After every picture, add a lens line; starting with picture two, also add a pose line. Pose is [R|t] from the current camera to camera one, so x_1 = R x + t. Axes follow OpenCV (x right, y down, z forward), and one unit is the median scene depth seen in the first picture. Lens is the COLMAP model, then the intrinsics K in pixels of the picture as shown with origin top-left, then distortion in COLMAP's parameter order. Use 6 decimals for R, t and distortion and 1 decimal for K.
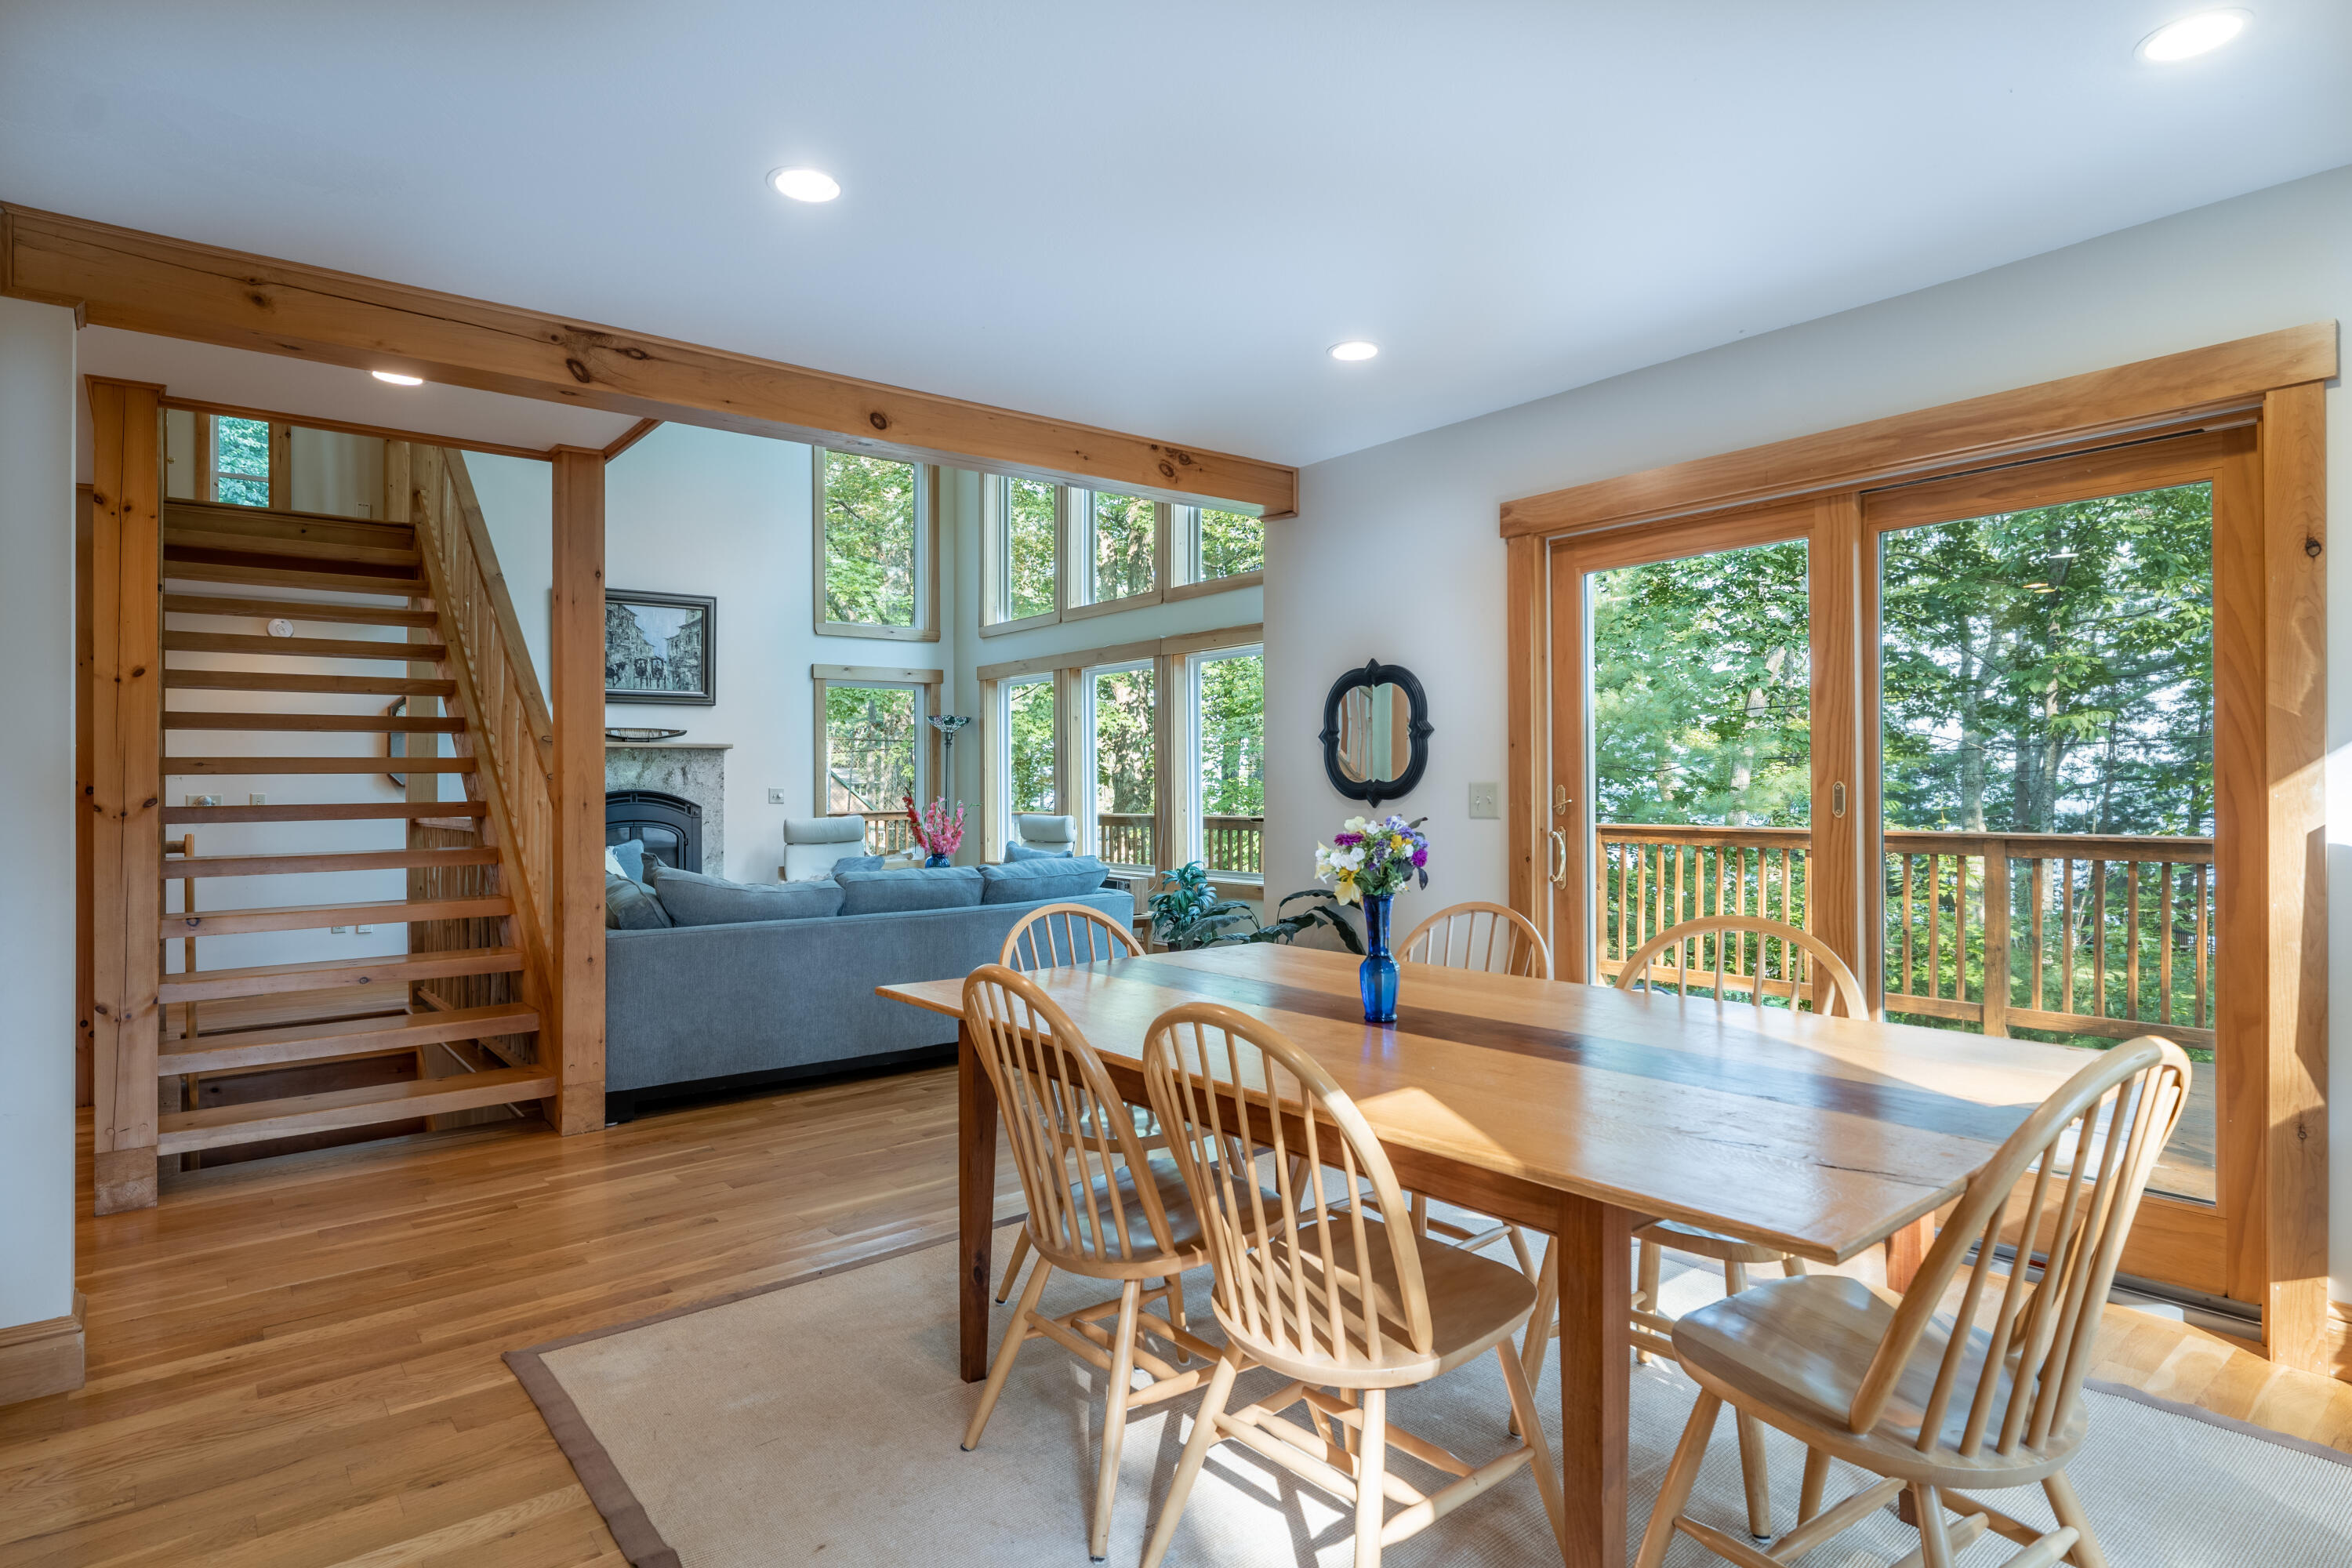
lens RADIAL K [[1242.4, 0, 1176.0], [0, 1242.4, 784.0], [0, 0, 1]] dist [-0.004636, -0.000356]
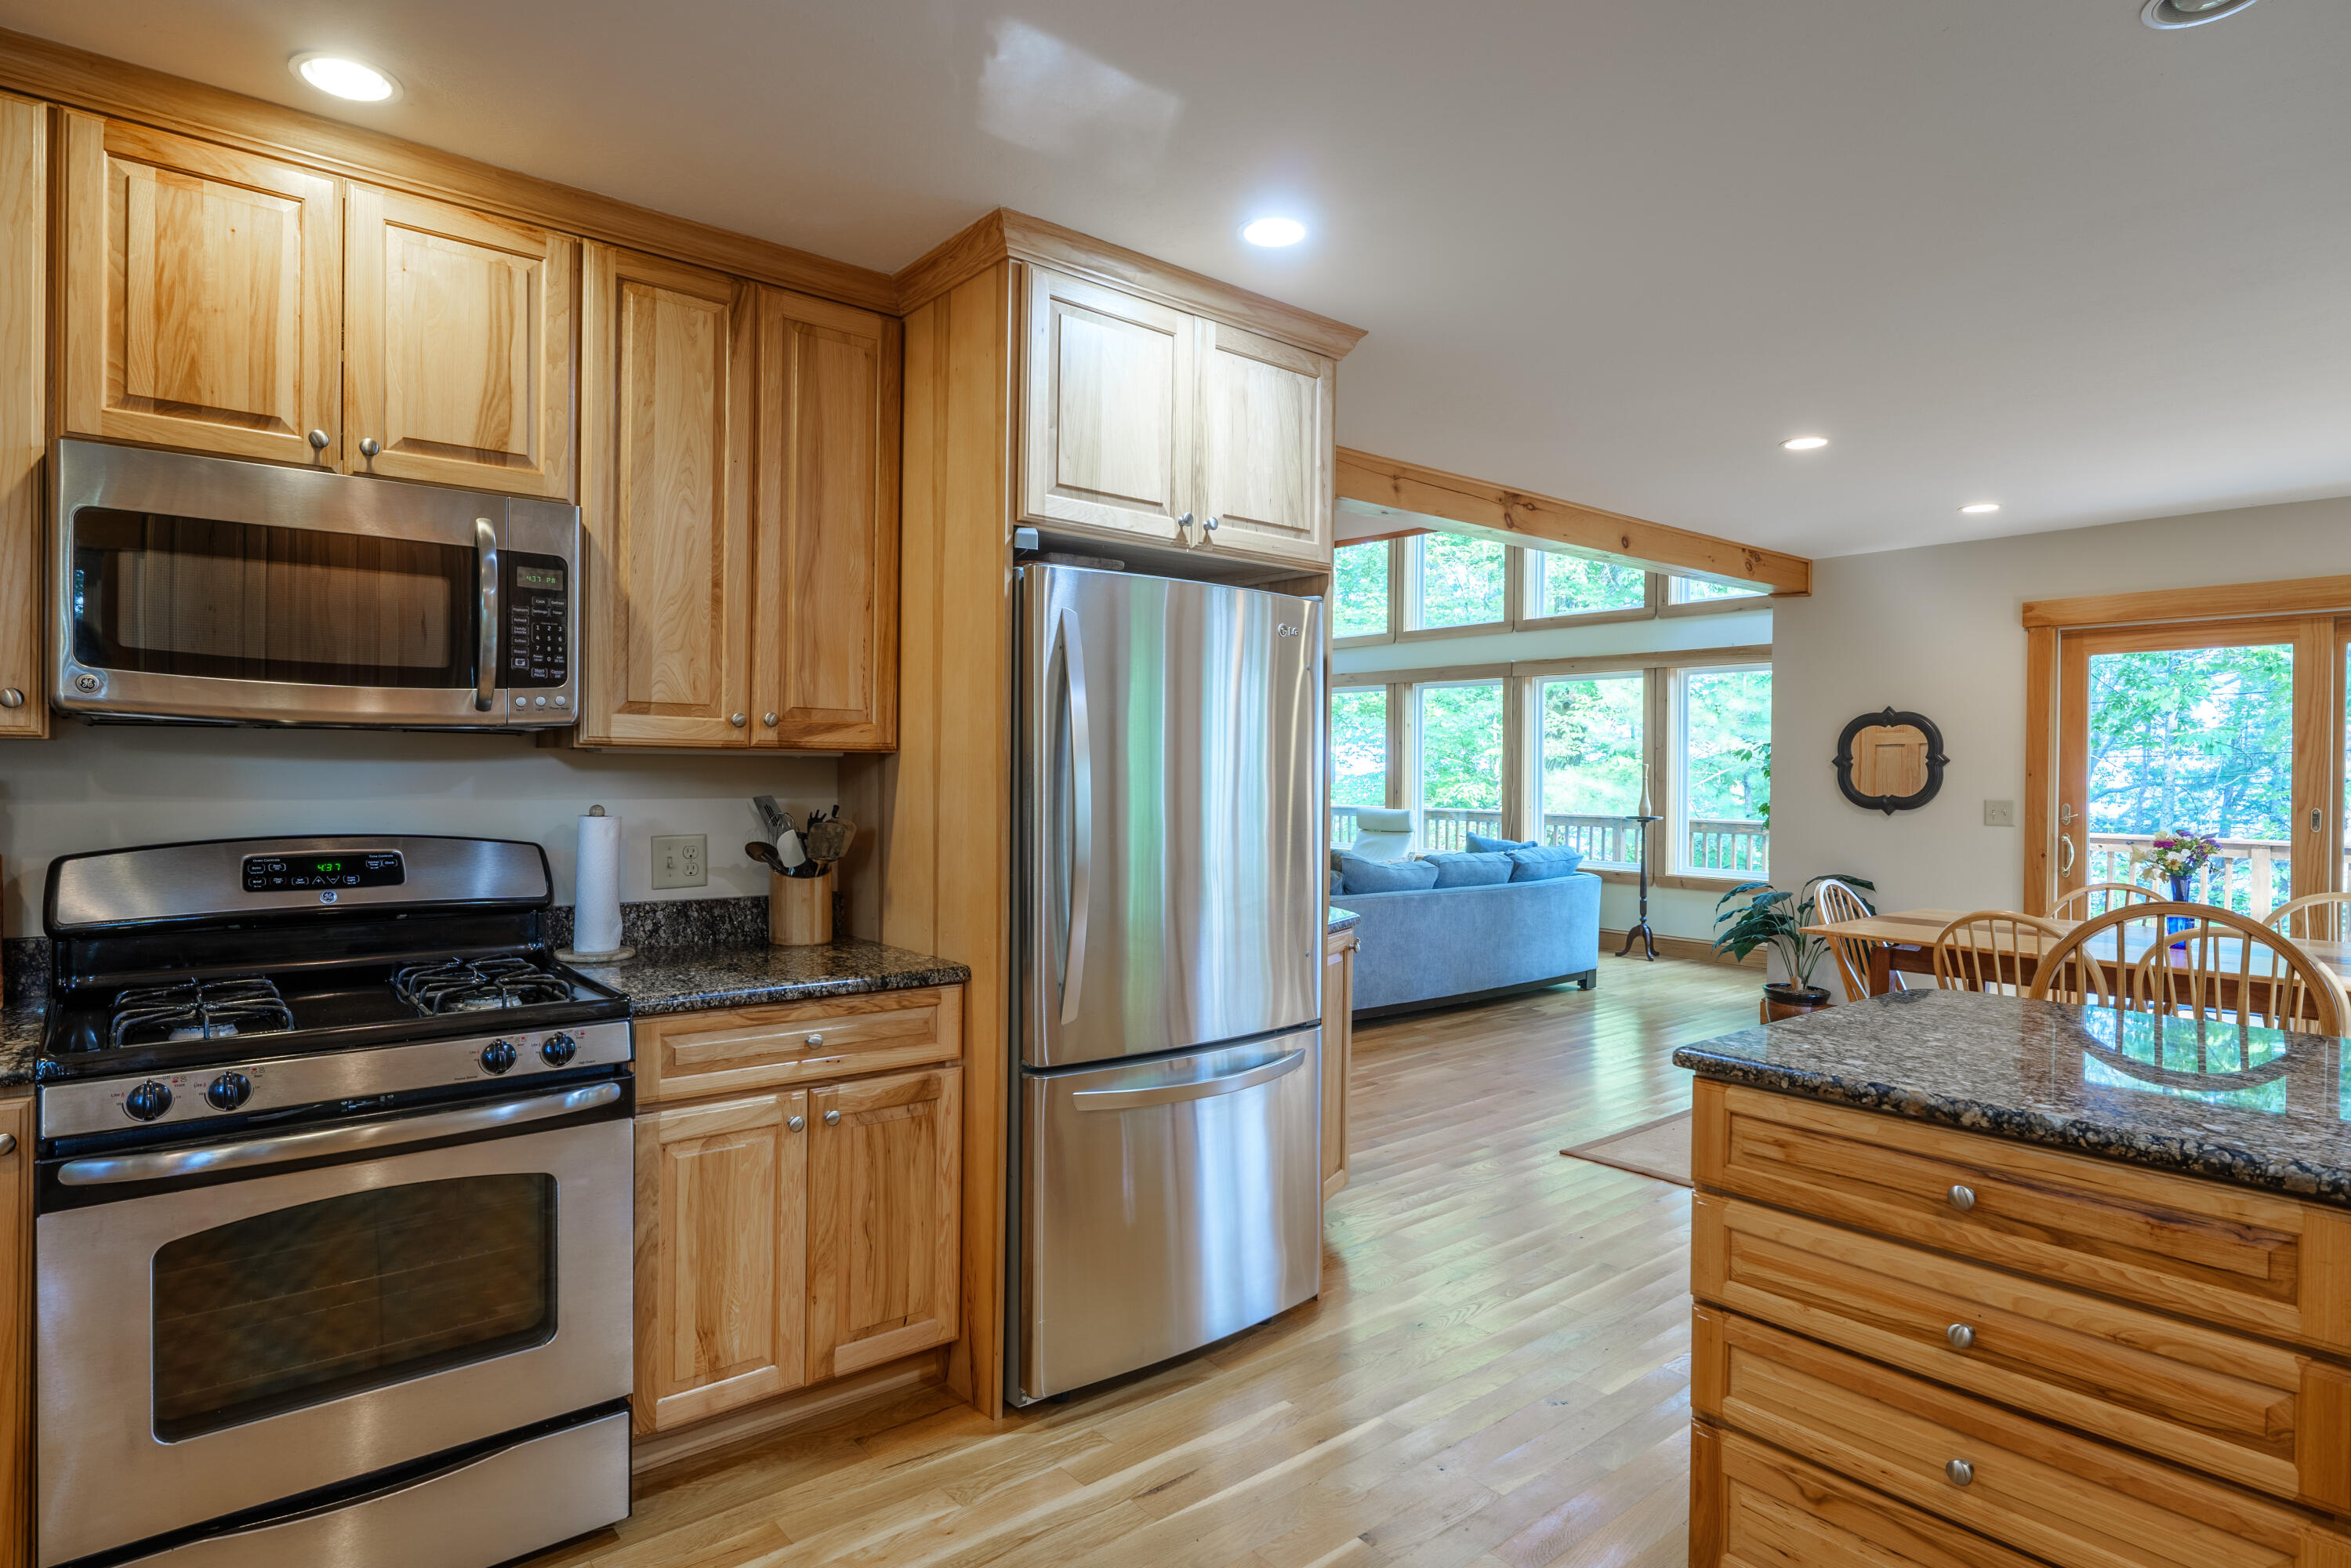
lens RADIAL K [[1272.3, 0, 1175.5], [0, 1272.3, 784.0], [0, 0, 1]] dist [-0.001242, 0.000701]
pose [[0.999688, 0.017852, 0.017486, -0.639456], [-0.018056, 0.999770, 0.011609, -0.017404], [-0.017275, -0.011922, 0.999780, -0.379913]]
